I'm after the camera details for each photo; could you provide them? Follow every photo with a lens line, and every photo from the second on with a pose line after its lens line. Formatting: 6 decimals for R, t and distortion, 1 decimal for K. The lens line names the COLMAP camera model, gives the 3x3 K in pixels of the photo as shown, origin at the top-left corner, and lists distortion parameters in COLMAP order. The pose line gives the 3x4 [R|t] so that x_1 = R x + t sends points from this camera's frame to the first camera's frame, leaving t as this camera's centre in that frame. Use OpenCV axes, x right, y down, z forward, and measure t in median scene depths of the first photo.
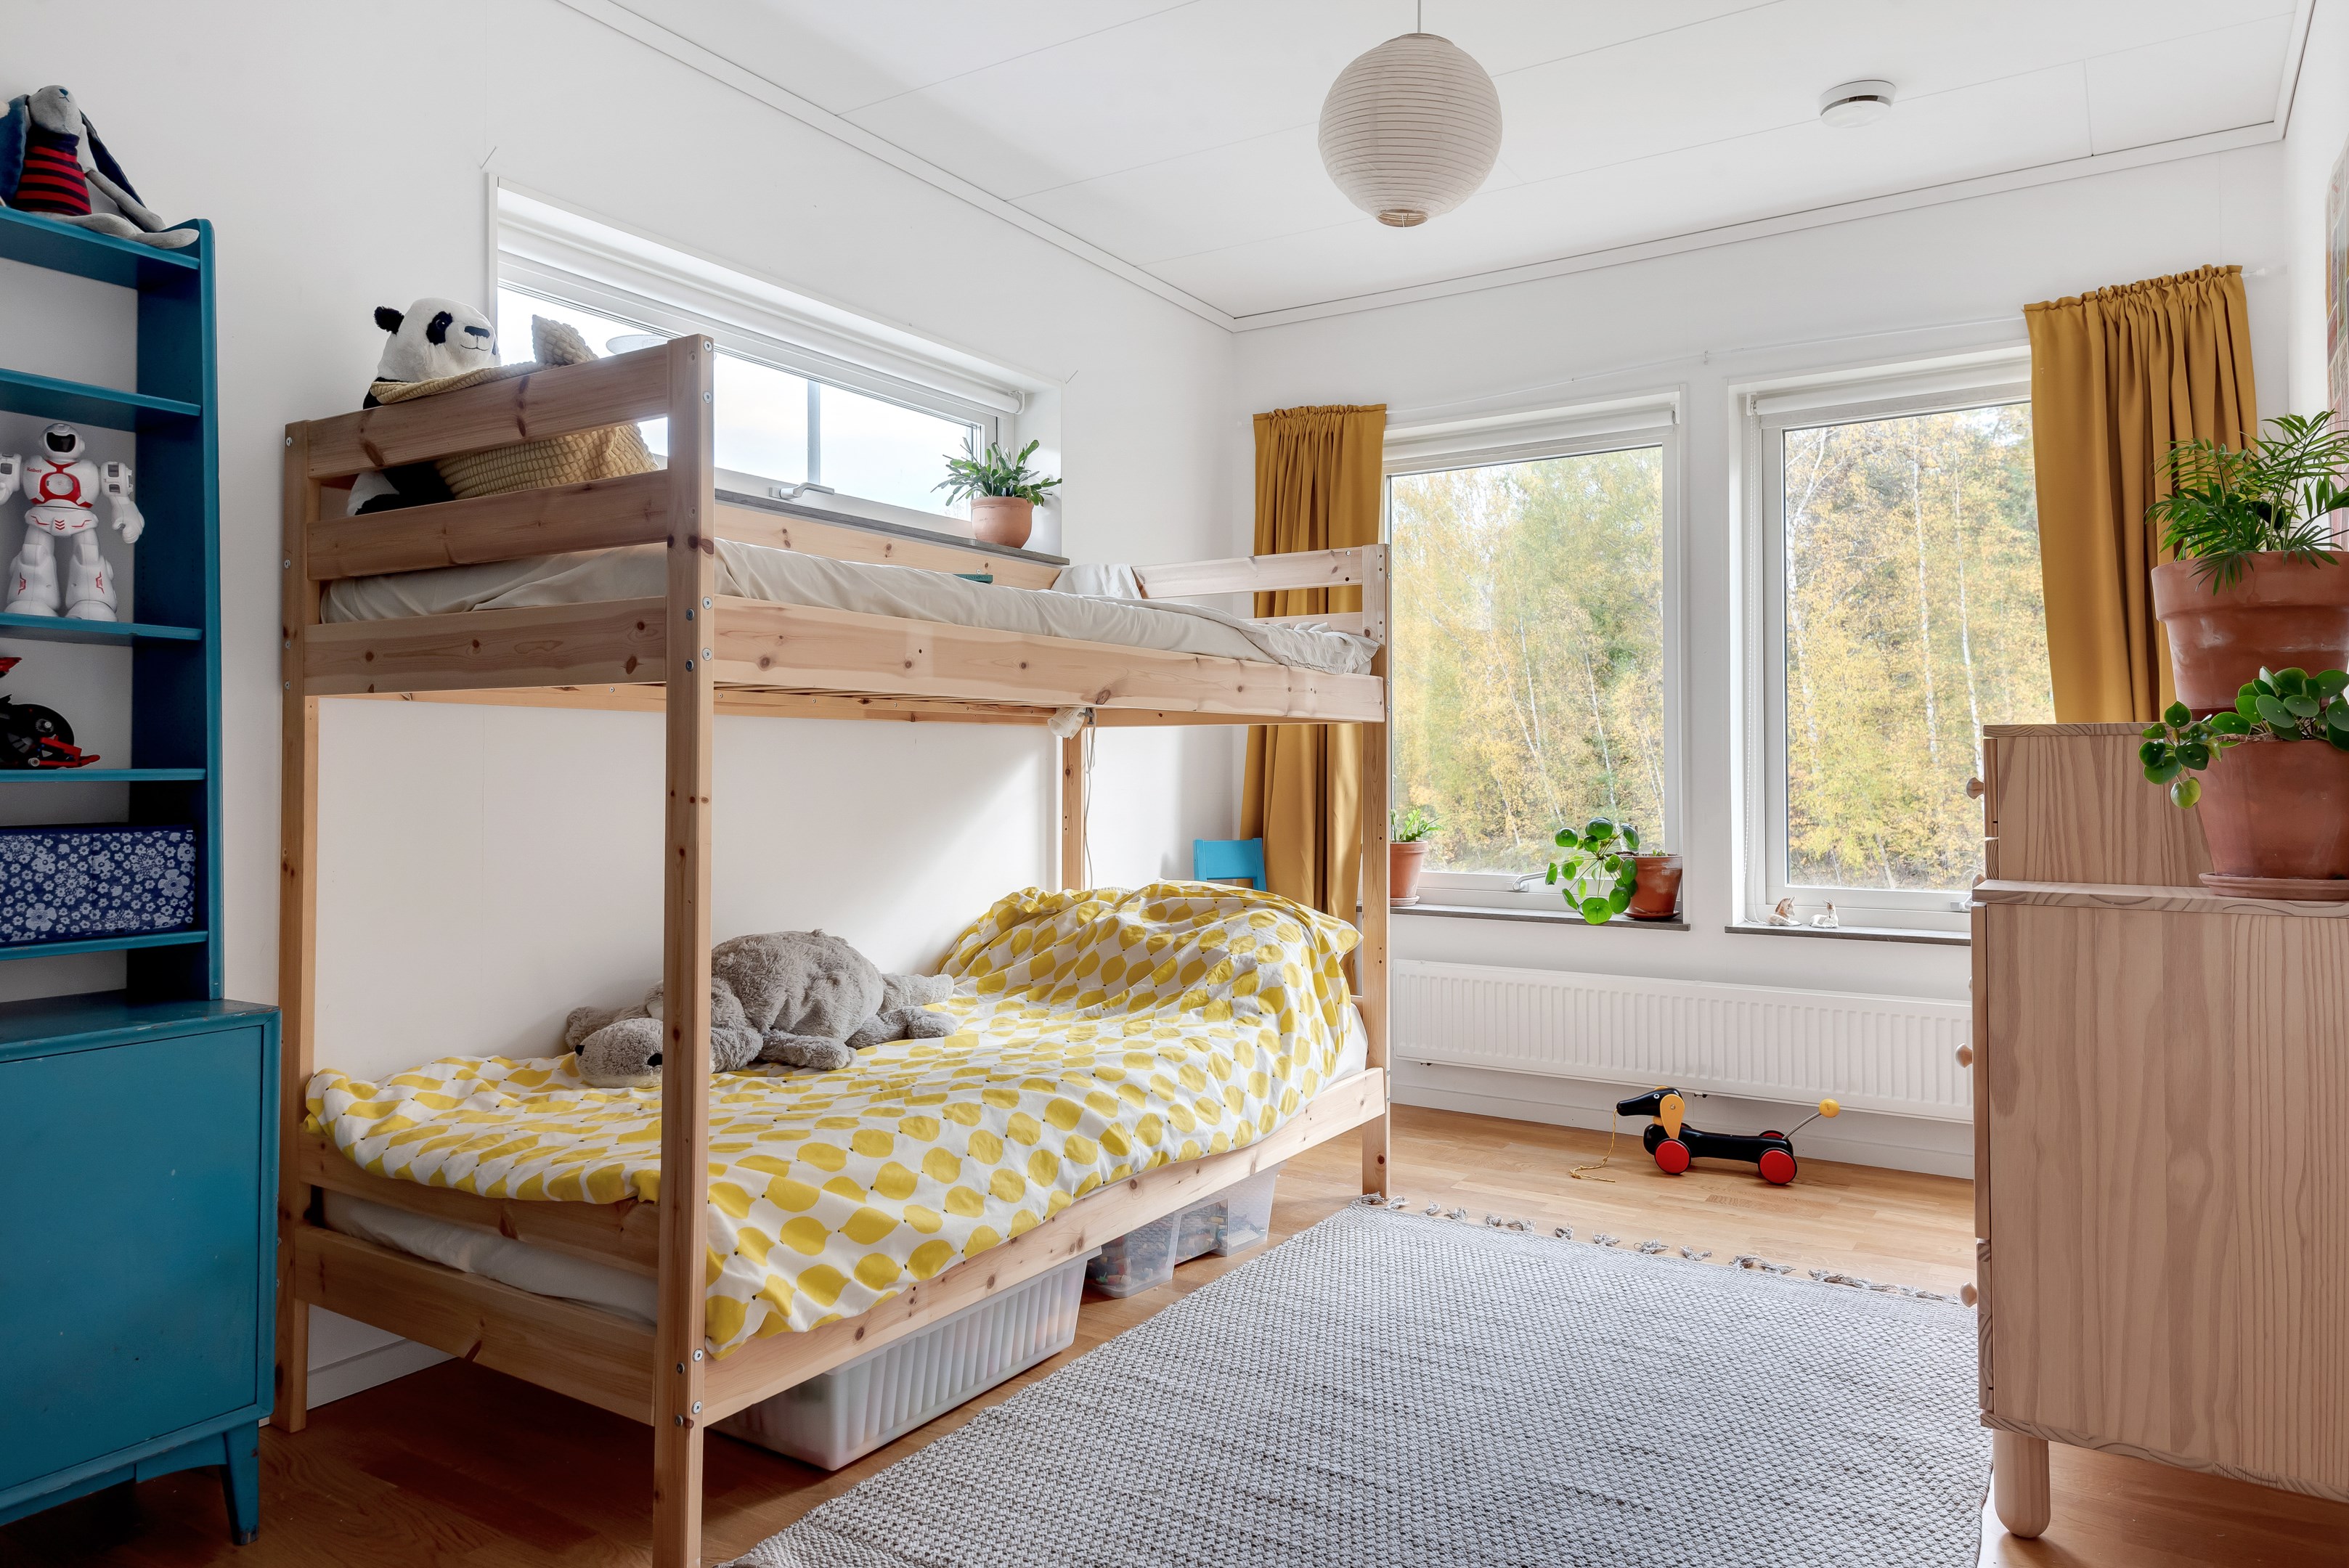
lens RADIAL K [[1446.4, 0, 1174.5], [0, 1446.4, 784.0], [0, 0, 1]] dist [0.044676, -0.027087]
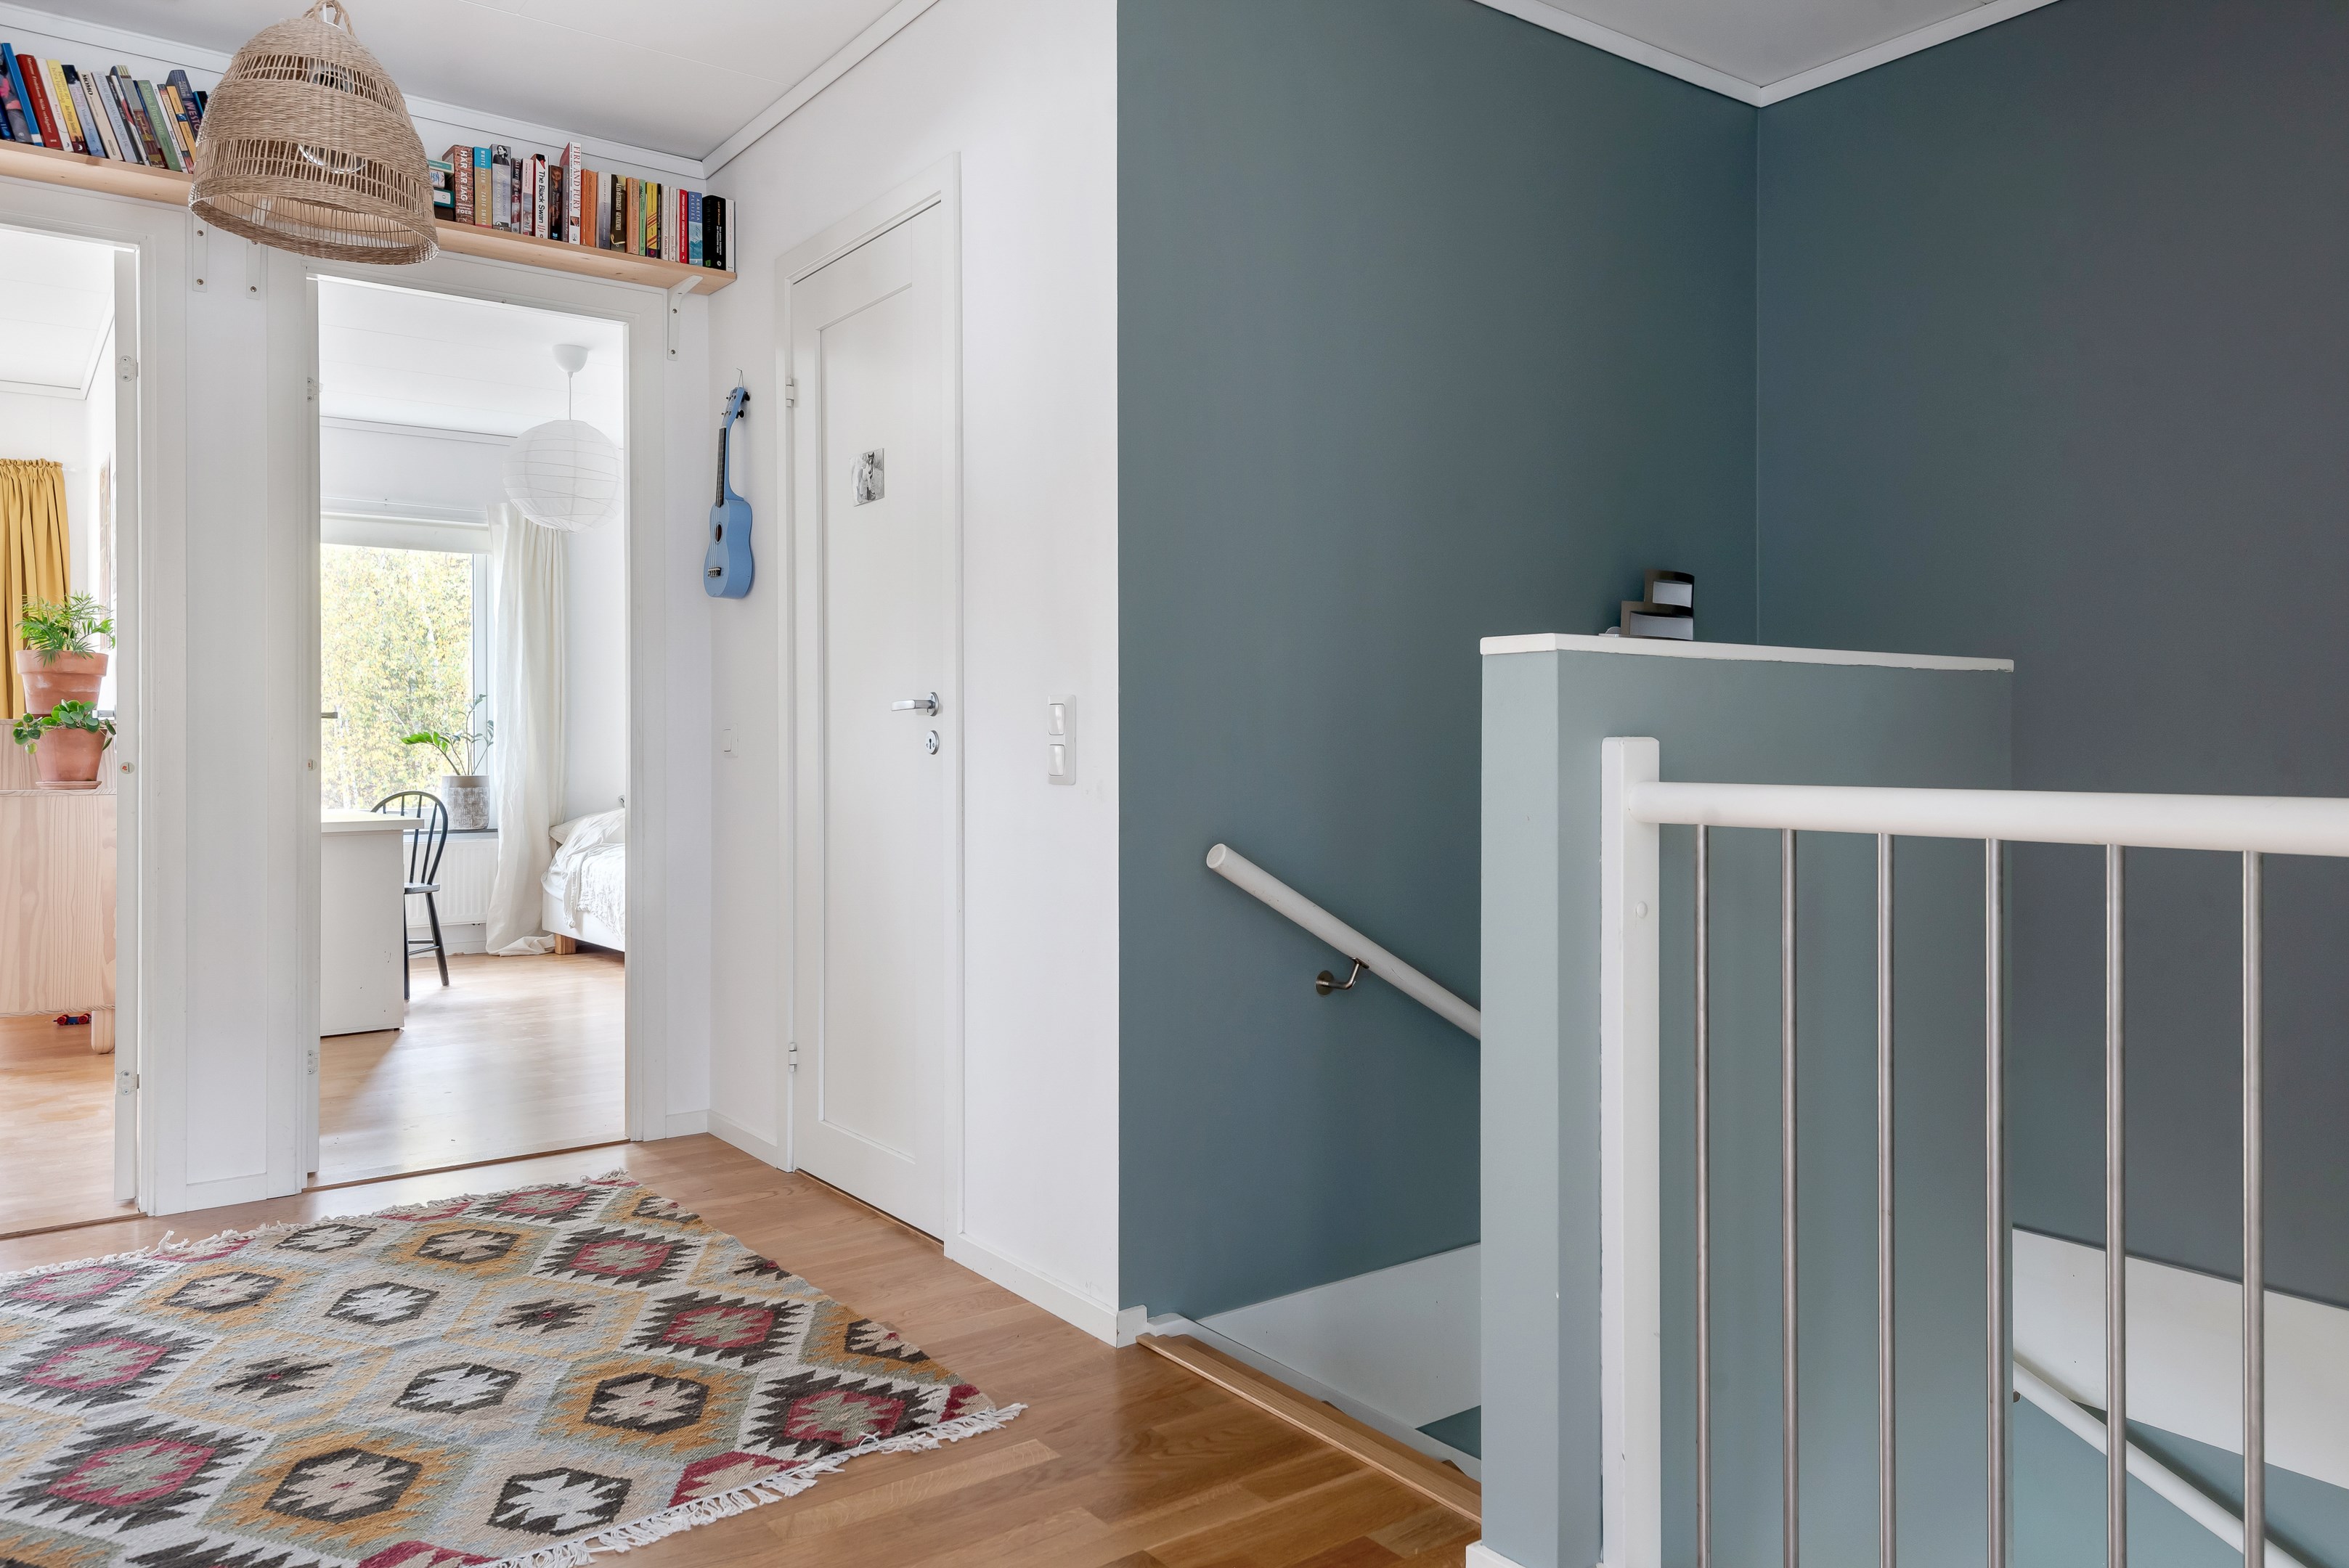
lens RADIAL K [[1446.4, 0, 1174.5], [0, 1446.4, 784.0], [0, 0, 1]] dist [0.044676, -0.027087]
pose [[0.297616, -0.002698, 0.954682, -1.064172], [-0.022204, 0.999706, 0.009747, -0.000276], [-0.954428, -0.024099, 0.297468, -1.520682]]
